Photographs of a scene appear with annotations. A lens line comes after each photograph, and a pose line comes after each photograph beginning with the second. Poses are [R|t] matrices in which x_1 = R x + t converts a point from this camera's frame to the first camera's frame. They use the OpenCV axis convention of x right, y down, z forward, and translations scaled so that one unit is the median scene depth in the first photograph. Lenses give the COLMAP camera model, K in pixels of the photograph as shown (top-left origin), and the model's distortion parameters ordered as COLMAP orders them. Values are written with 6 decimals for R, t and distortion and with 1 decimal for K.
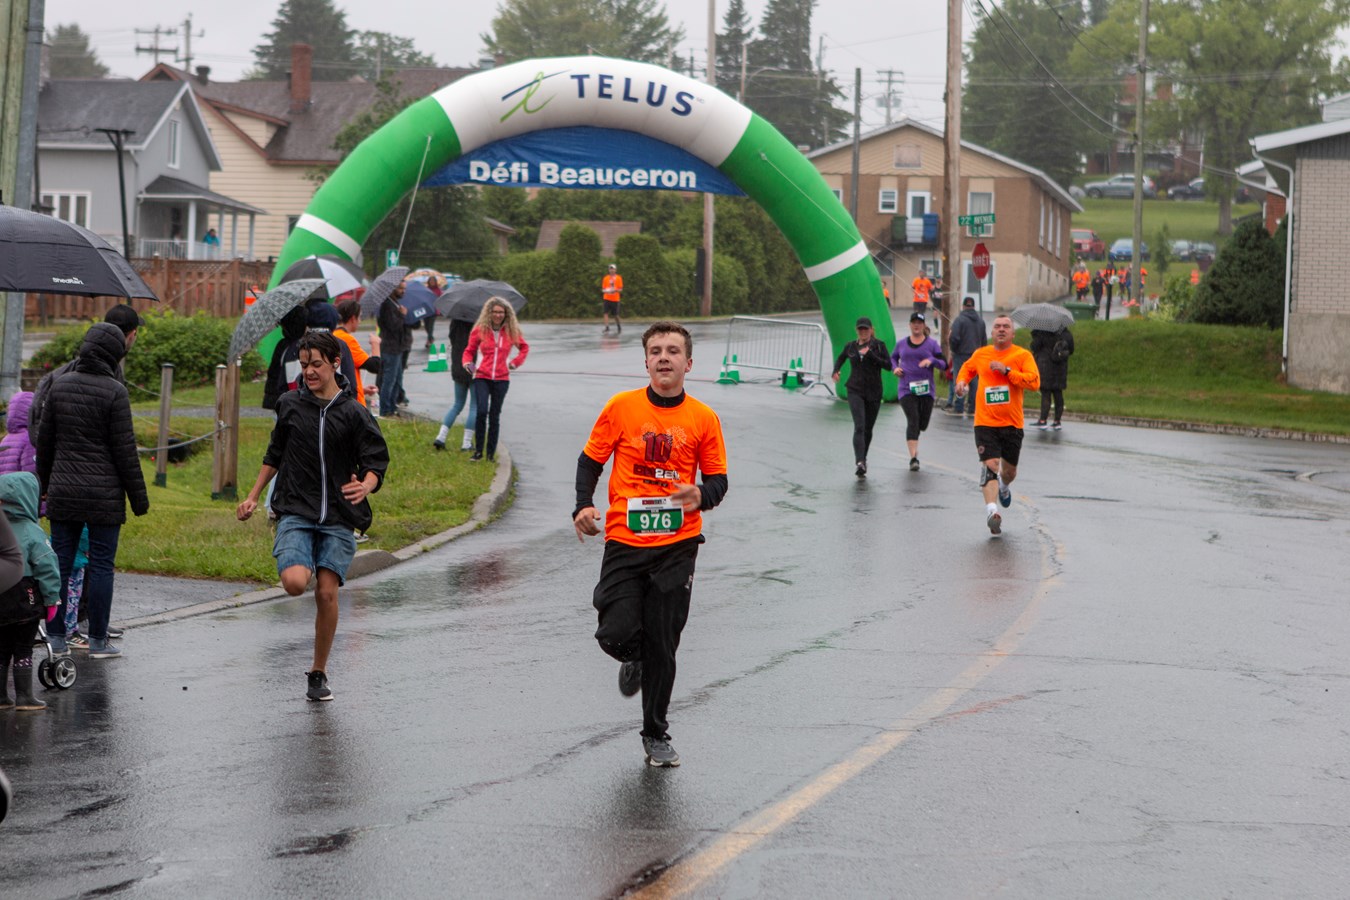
lens RADIAL K [[4084.4, 0, 691.1], [0, 4084.4, 411.6], [0, 0, 1]] dist [0.026170, -1.170295]
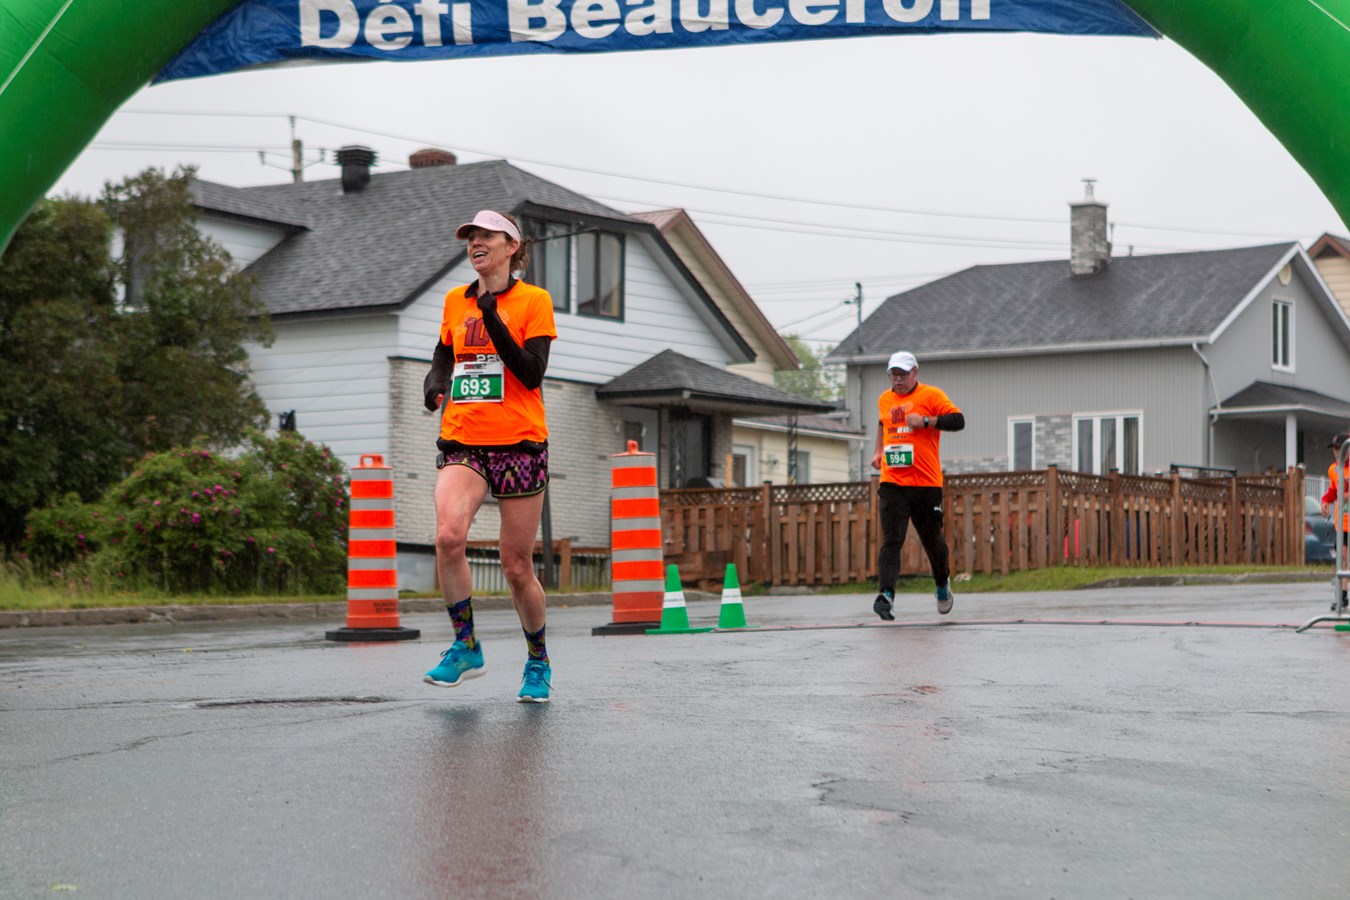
lens RADIAL K [[3961.3, 0, 728.9], [0, 3961.3, 381.4], [0, 0, 1]] dist [-0.000153, -0.543043]
pose [[0.911819, -0.066934, -0.405101, 0.057946], [0.031022, 0.995034, -0.094582, 0.001327], [0.409420, 0.073674, 0.909367, 0.383745]]
